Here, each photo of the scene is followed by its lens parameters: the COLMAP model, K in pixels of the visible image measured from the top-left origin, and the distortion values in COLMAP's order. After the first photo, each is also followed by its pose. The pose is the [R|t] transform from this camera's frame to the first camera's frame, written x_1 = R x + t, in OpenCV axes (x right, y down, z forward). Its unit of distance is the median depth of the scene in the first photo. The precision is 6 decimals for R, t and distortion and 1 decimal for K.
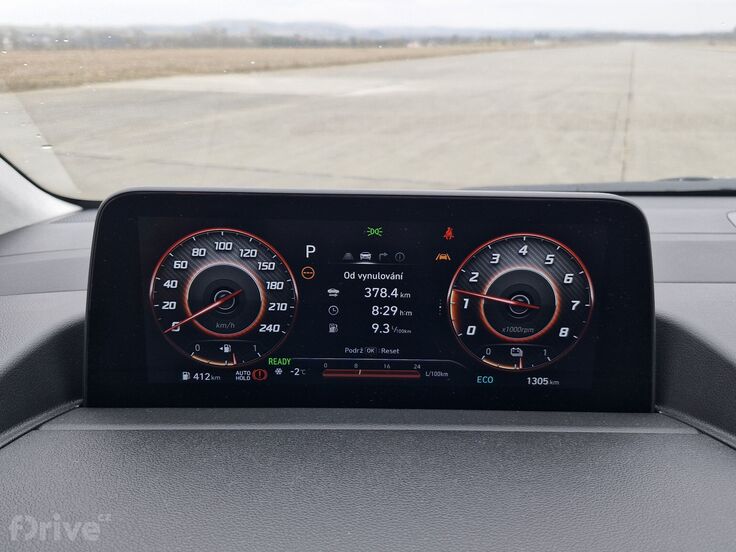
lens RADIAL K [[714.6, 0, 366.8], [0, 714.6, 283.3], [0, 0, 1]] dist [0.114381, -0.201937]
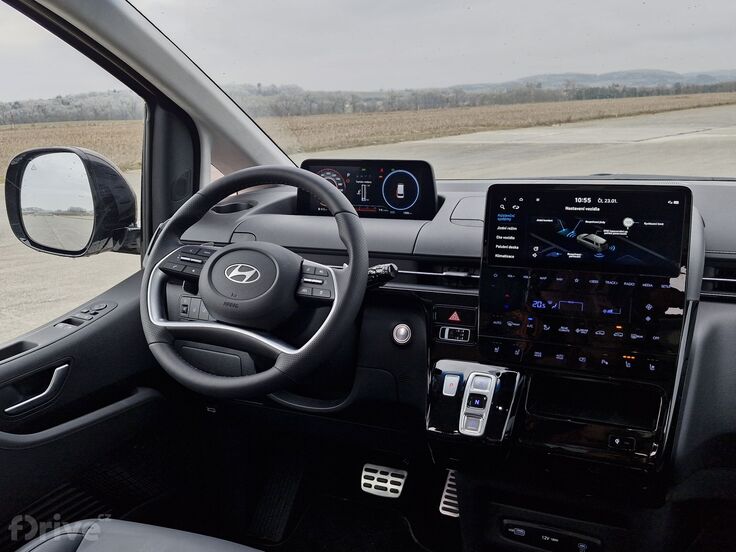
lens RADIAL K [[709.8, 0, 368.0], [0, 709.8, 276.0], [0, 0, 1]] dist [0.123635, -0.209198]
pose [[0.915912, 0.056604, -0.397368, 1.513818], [-0.087368, 0.994384, -0.059732, 0.689045], [0.391755, 0.089427, 0.915713, -2.328738]]
